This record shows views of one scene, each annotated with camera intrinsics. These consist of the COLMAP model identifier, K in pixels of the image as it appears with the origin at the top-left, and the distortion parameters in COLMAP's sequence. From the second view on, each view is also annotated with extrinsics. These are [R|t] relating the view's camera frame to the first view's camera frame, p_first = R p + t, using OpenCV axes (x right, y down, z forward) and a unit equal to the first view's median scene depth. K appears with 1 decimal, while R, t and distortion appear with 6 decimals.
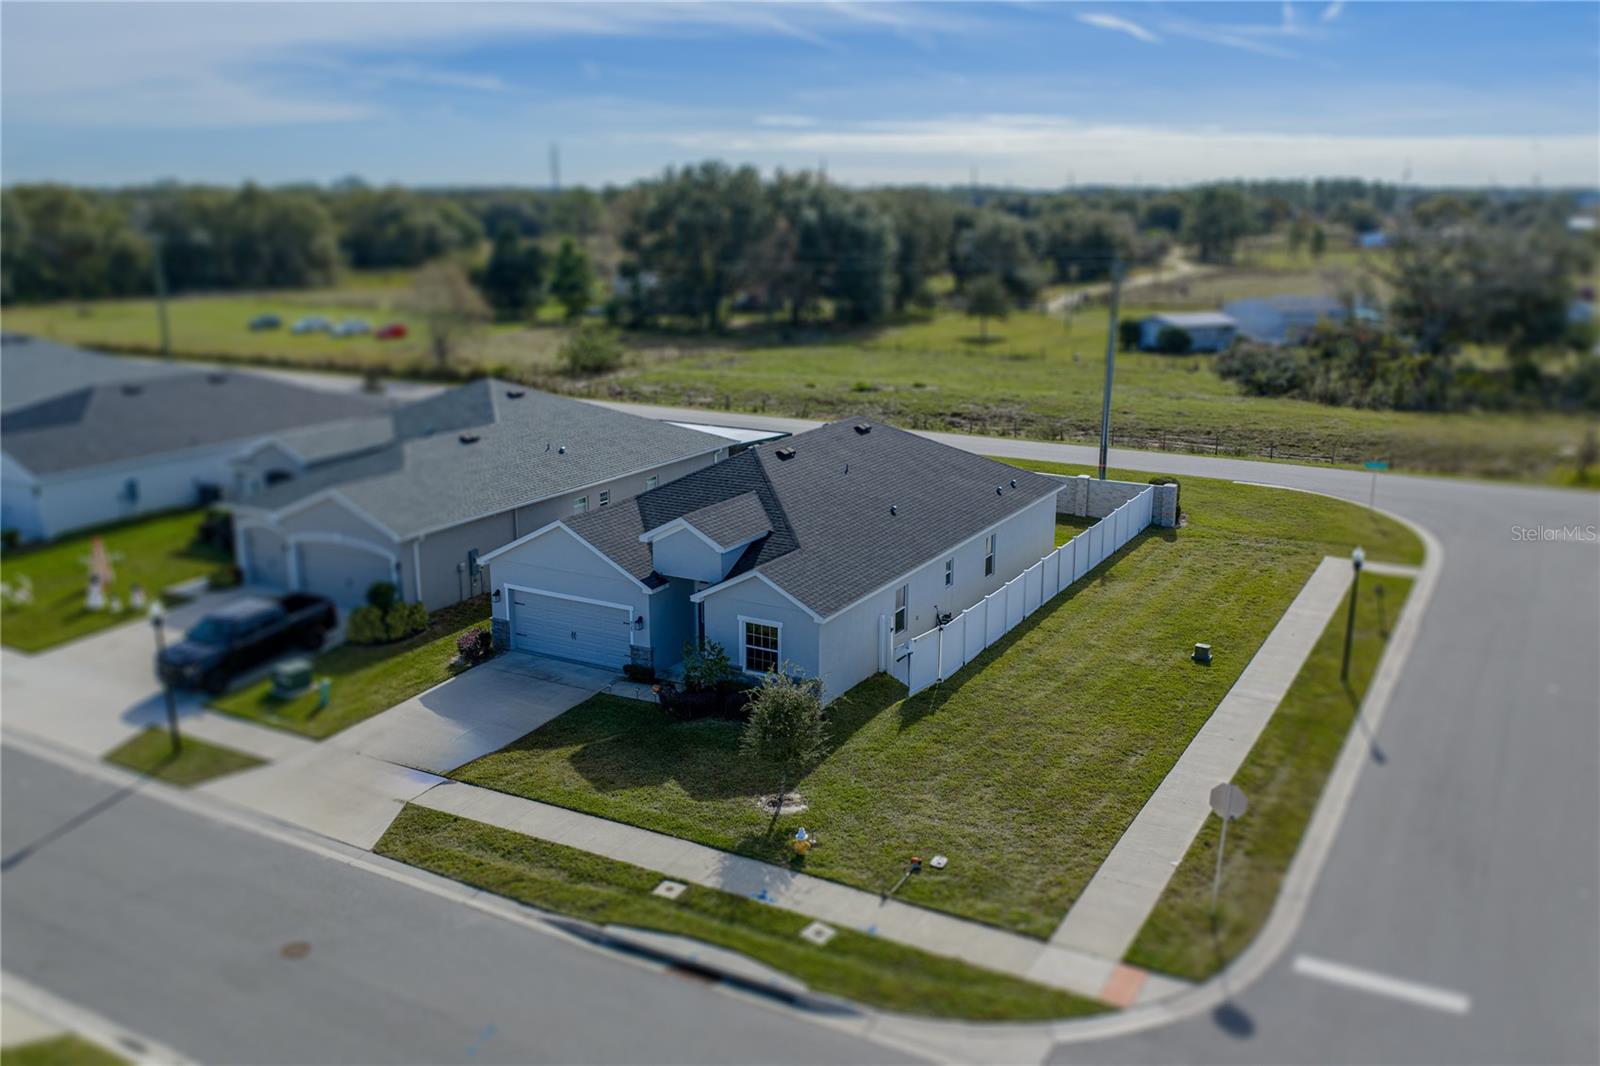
lens RADIAL K [[1368.5, 0, 797.8], [0, 1368.5, 492.5], [0, 0, 1]] dist [0.026073, -0.056535]
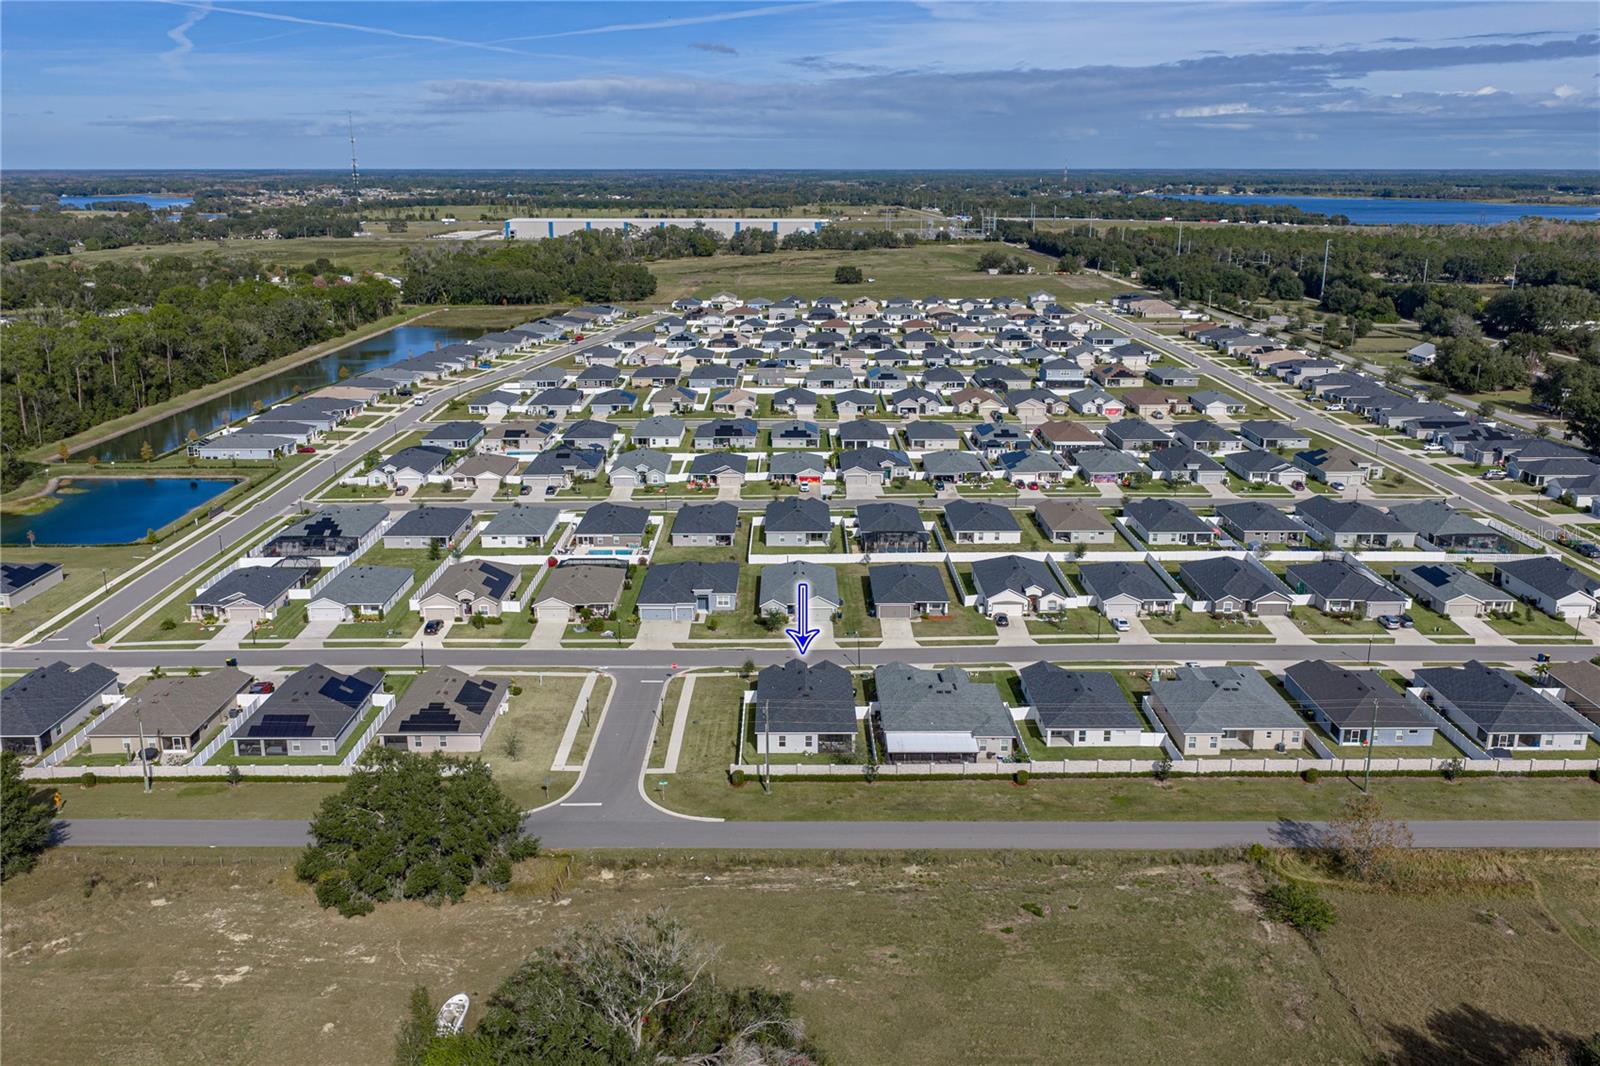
lens RADIAL K [[1368.5, 0, 797.8], [0, 1368.5, 492.5], [0, 0, 1]] dist [0.026073, -0.056535]
pose [[-0.870099, 0.111424, -0.480118, 2.107815], [-0.109163, 0.906353, 0.408176, -2.422334], [0.480637, 0.407564, -0.776453, 4.446882]]
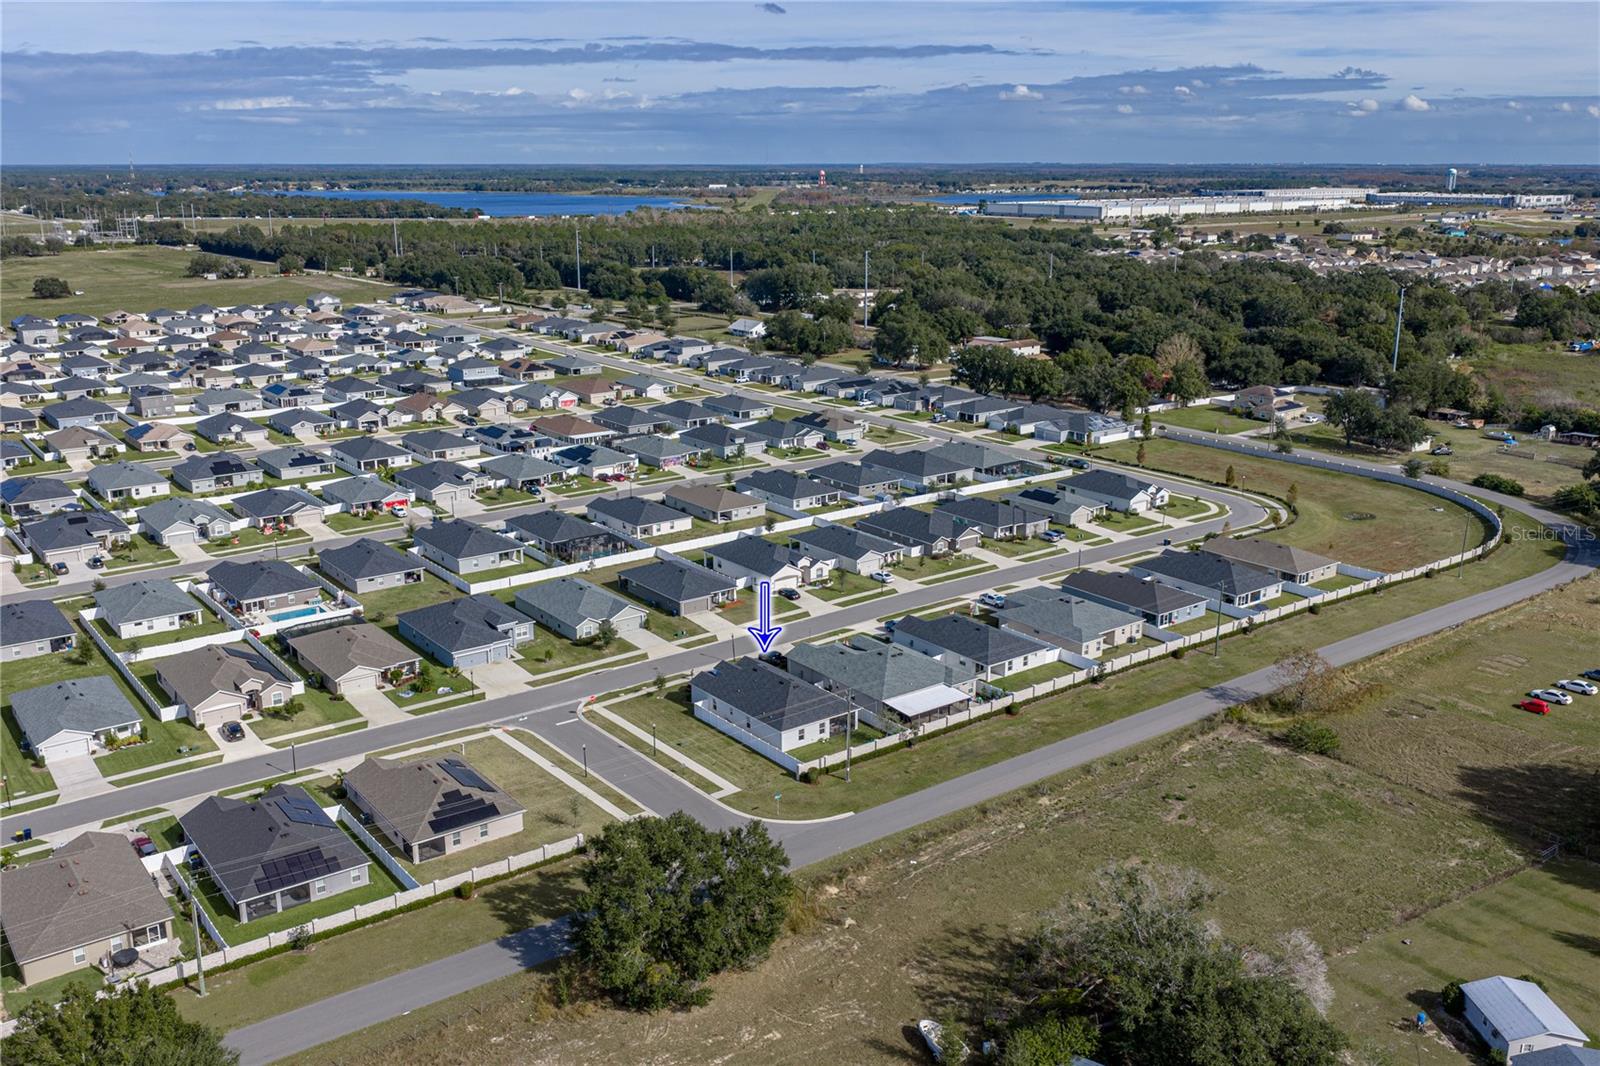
lens RADIAL K [[1387.1, 0, 802.5], [0, 1387.1, 479.5], [0, 0, 1]] dist [0.032958, -0.064741]
pose [[-0.399079, 0.202422, -0.894294, 3.895995], [-0.198994, 0.932961, 0.299975, -2.020111], [0.895063, 0.297673, -0.332044, 2.641560]]
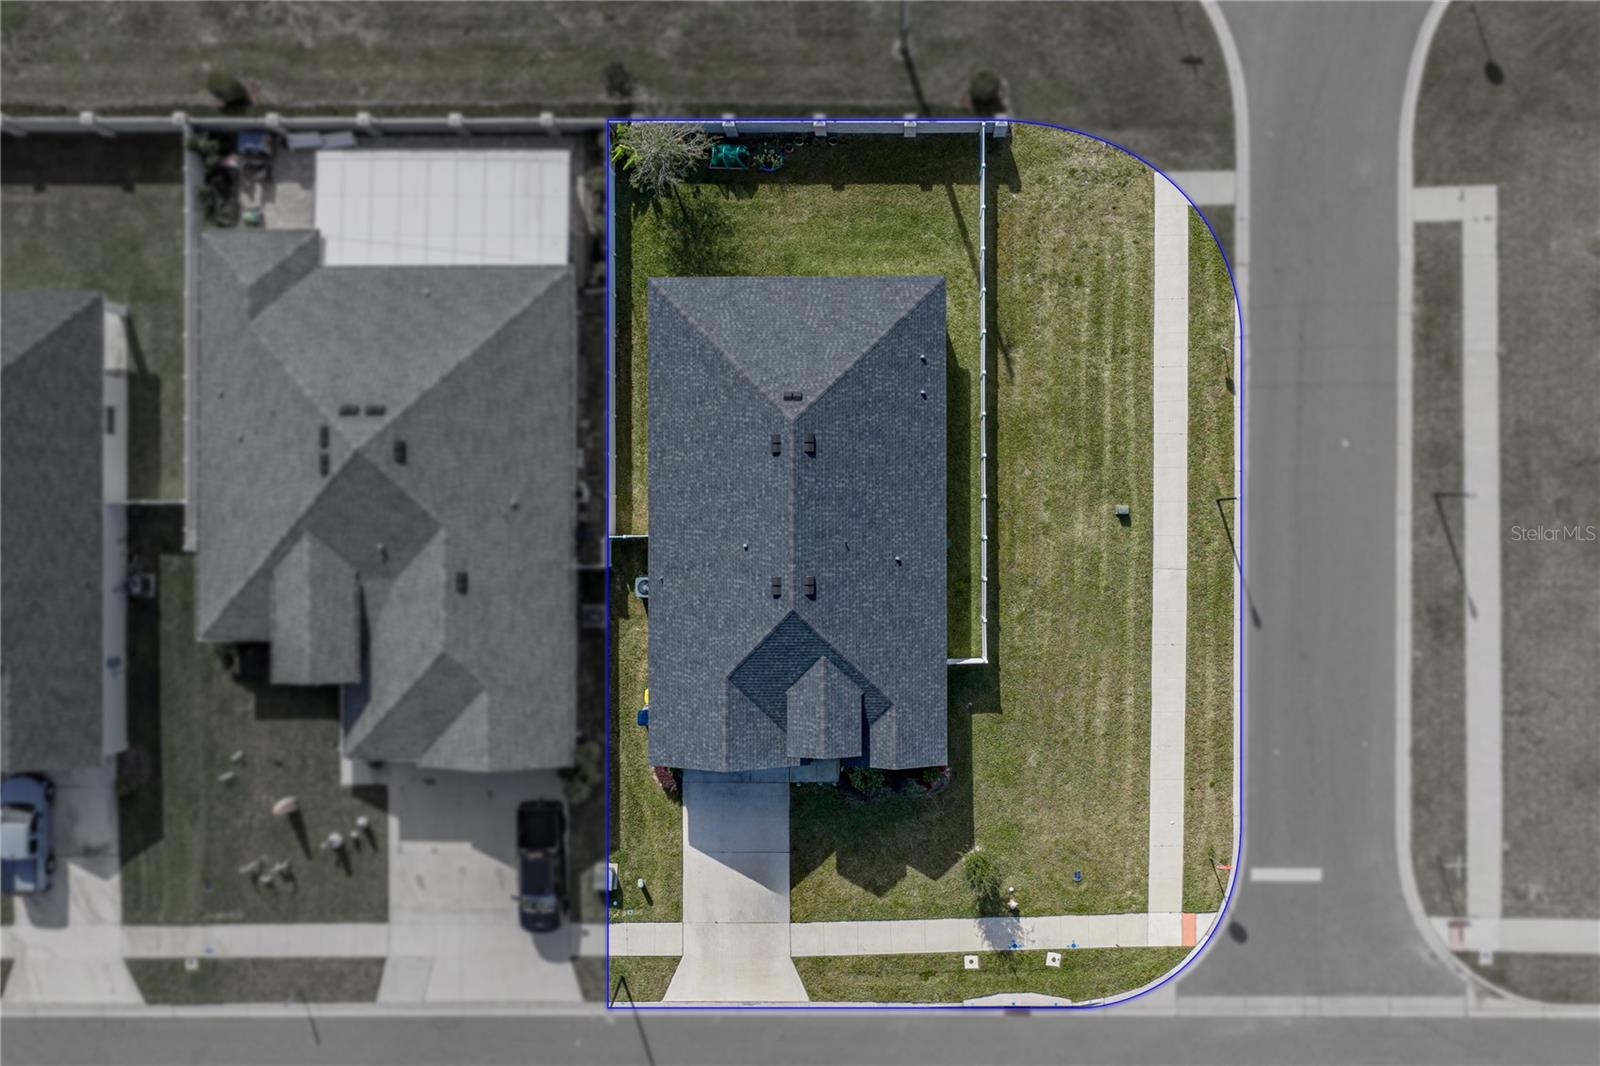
lens RADIAL K [[1368.5, 0, 797.8], [0, 1368.5, 492.5], [0, 0, 1]] dist [0.026073, -0.056535]
pose [[0.870375, -0.492351, -0.006090, 0.028507], [0.115287, 0.191747, 0.974650, -1.408258], [-0.478702, -0.849013, 0.223653, 0.956202]]
